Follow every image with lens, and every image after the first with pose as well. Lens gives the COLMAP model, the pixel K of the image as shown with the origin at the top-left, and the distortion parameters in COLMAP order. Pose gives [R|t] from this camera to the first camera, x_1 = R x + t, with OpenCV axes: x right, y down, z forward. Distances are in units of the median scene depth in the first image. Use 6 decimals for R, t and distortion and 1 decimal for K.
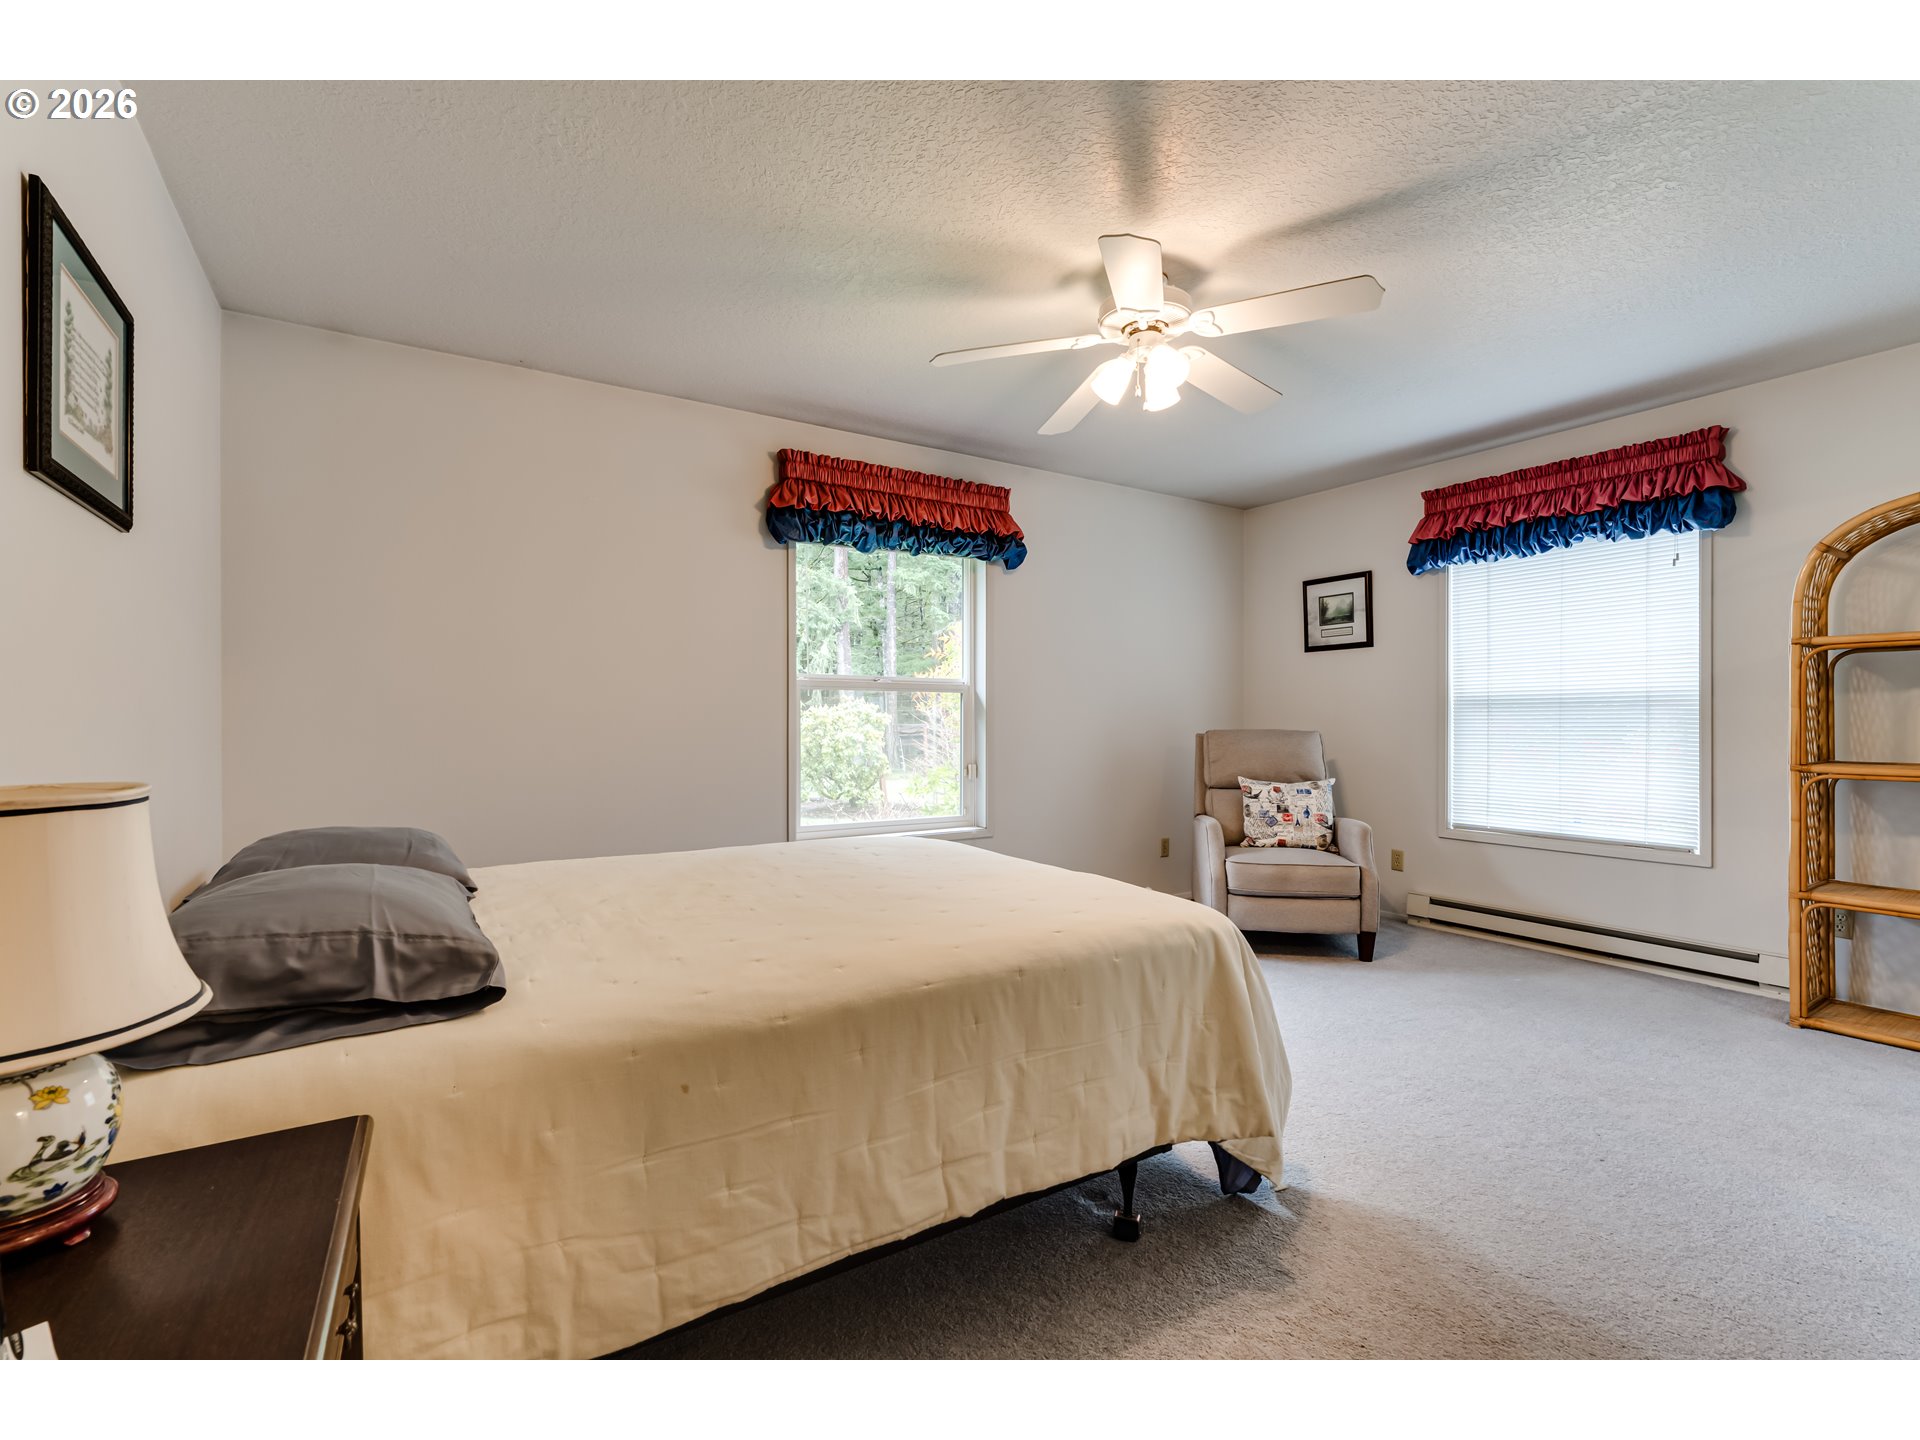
lens RADIAL K [[875.8, 0, 960.0], [0, 875.8, 720.0], [0, 0, 1]] dist [-0.004191, 0.000235]
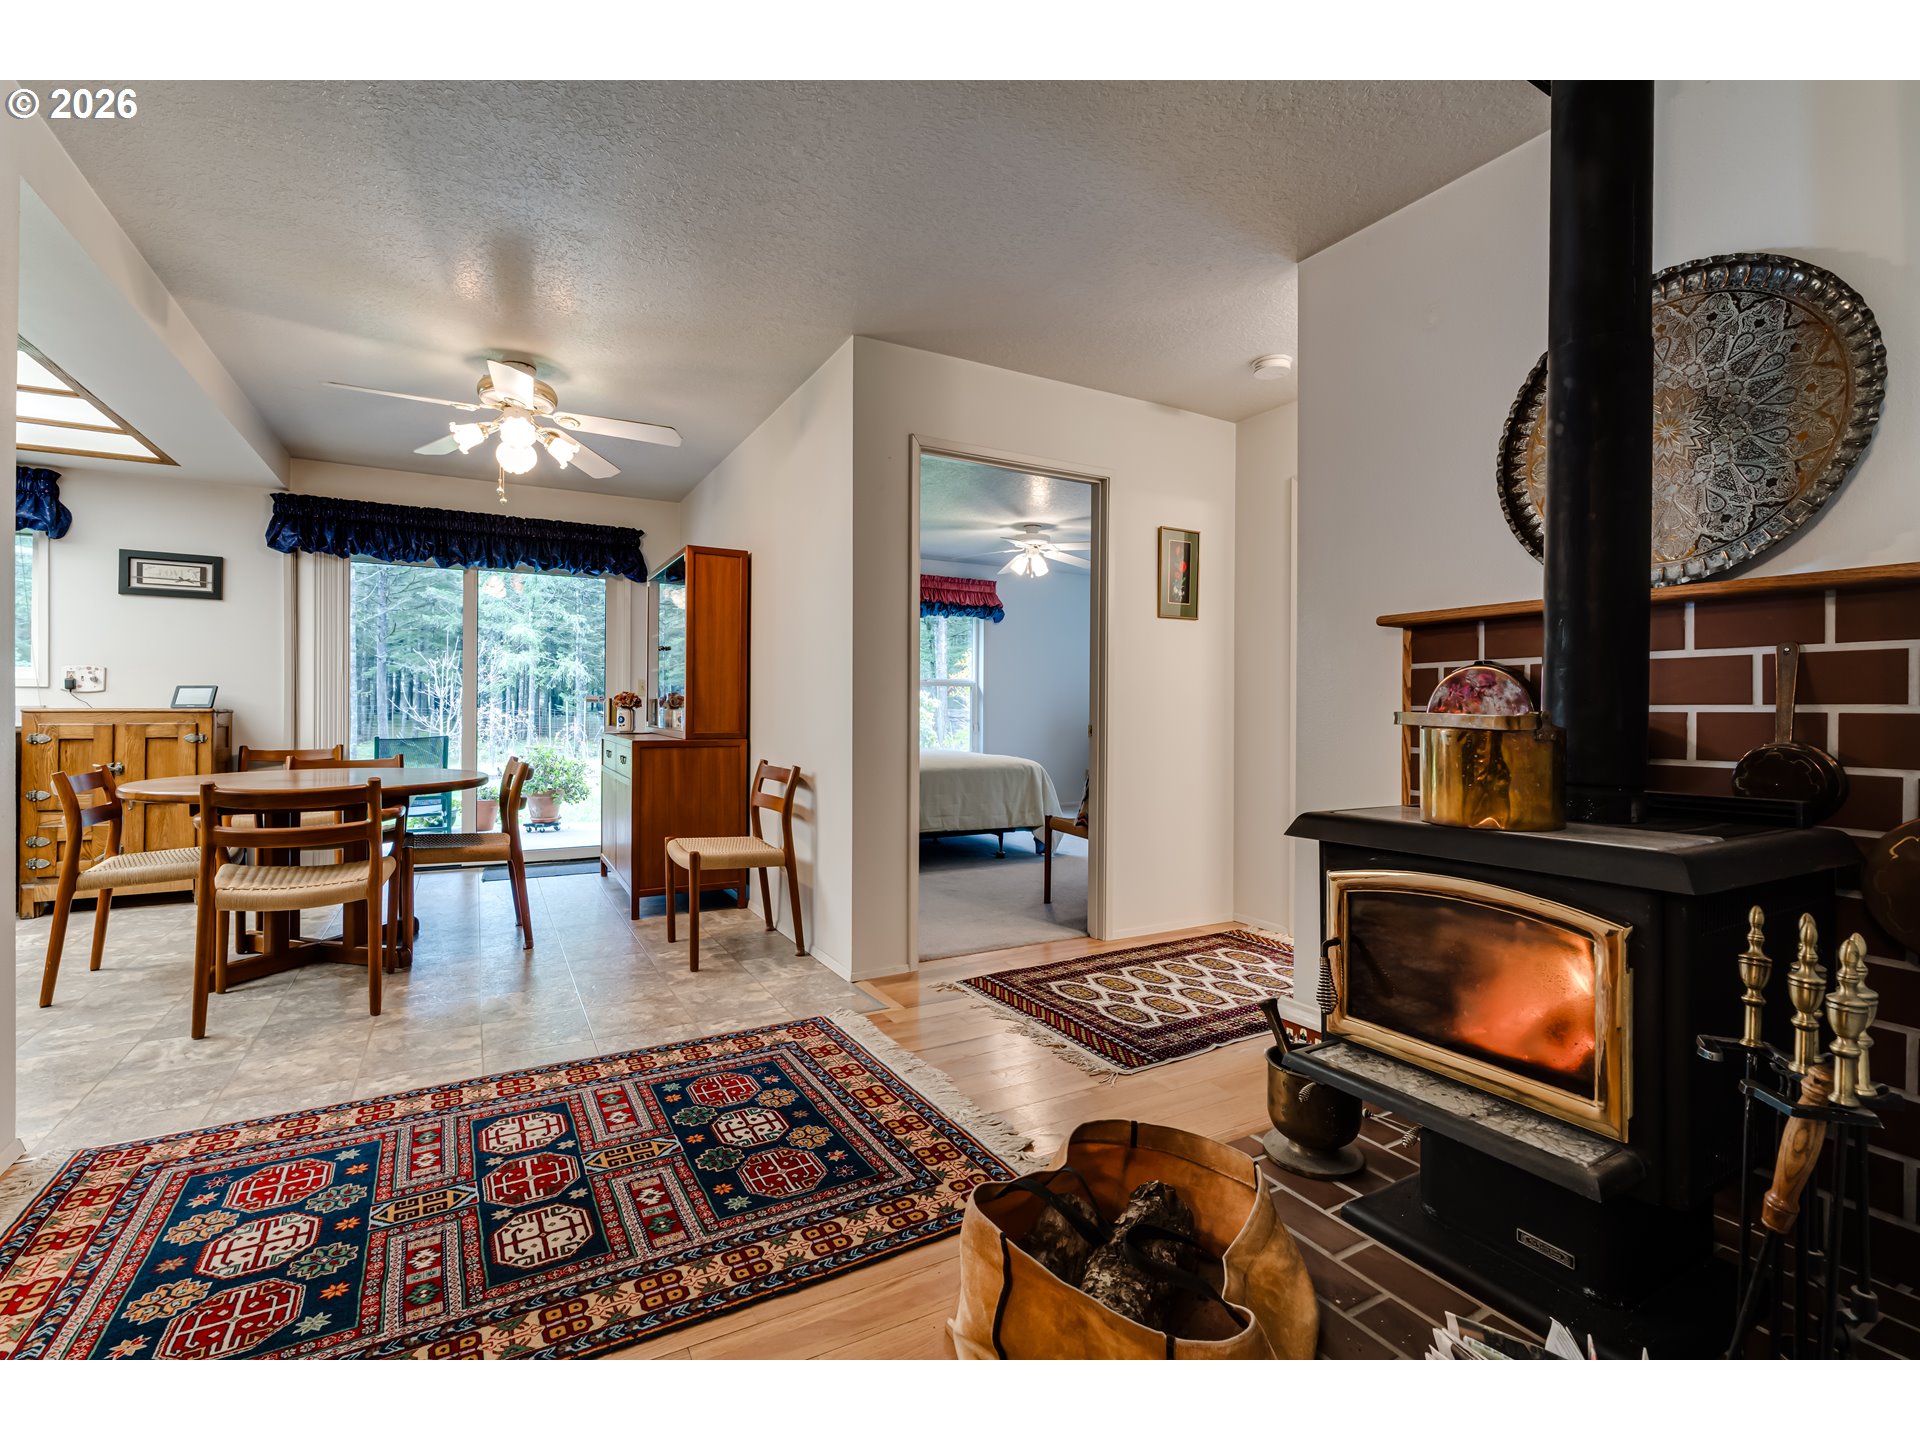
lens RADIAL K [[853.0, 0, 954.2], [0, 853.0, 708.4], [0, 0, 1]] dist [-0.001236, -0.000042]
pose [[0.997764, 0.005427, -0.066609, 0.091909], [-0.005288, 0.999983, 0.002263, 0.011554], [0.066620, -0.001905, 0.997777, -0.882189]]
